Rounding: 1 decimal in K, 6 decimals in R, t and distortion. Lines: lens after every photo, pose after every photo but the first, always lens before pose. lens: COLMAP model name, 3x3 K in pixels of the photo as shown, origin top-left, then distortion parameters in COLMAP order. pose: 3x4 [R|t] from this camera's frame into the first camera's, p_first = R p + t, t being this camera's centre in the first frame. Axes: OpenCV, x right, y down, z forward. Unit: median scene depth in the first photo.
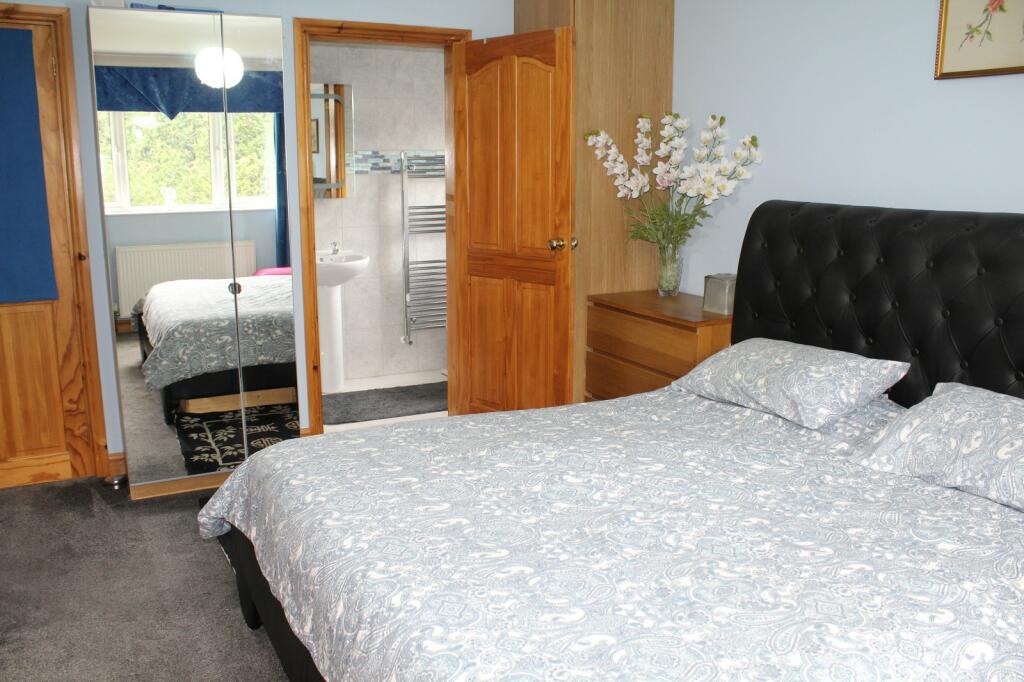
lens RADIAL K [[874.0, 0, 512.0], [0, 874.0, 341.0], [0, 0, 1]] dist [-0.000583, 0.008289]
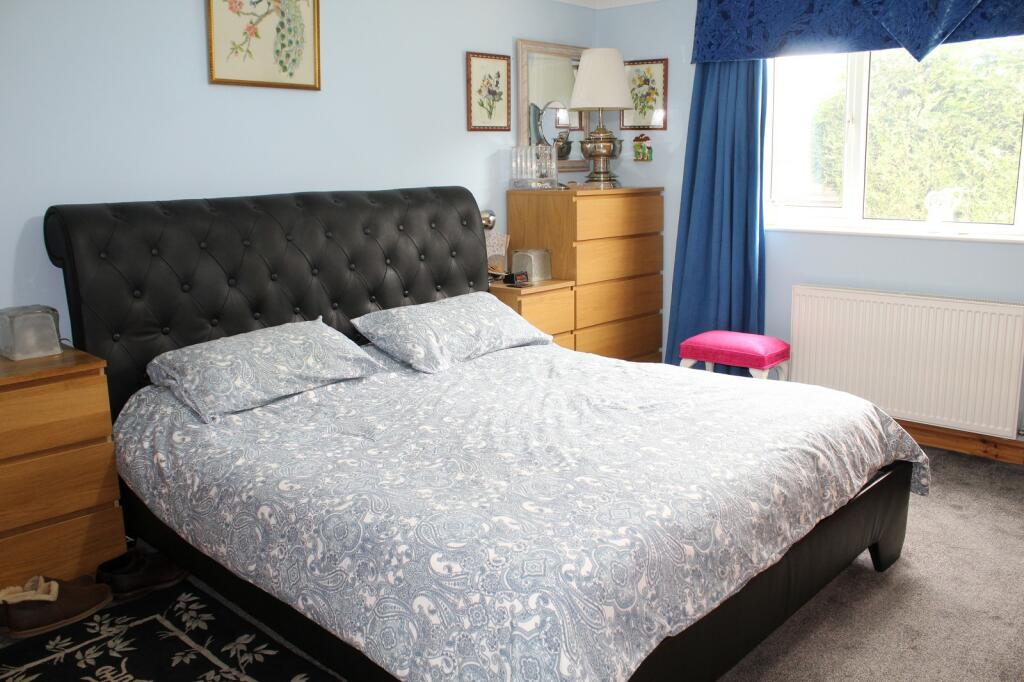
lens RADIAL K [[874.0, 0, 512.0], [0, 874.0, 341.0], [0, 0, 1]] dist [-0.000583, 0.008289]
pose [[-0.342357, -0.177397, 0.922671, -0.790939], [0.205036, 0.944241, 0.257623, -0.204451], [-0.916925, 0.277380, -0.286895, 1.110065]]
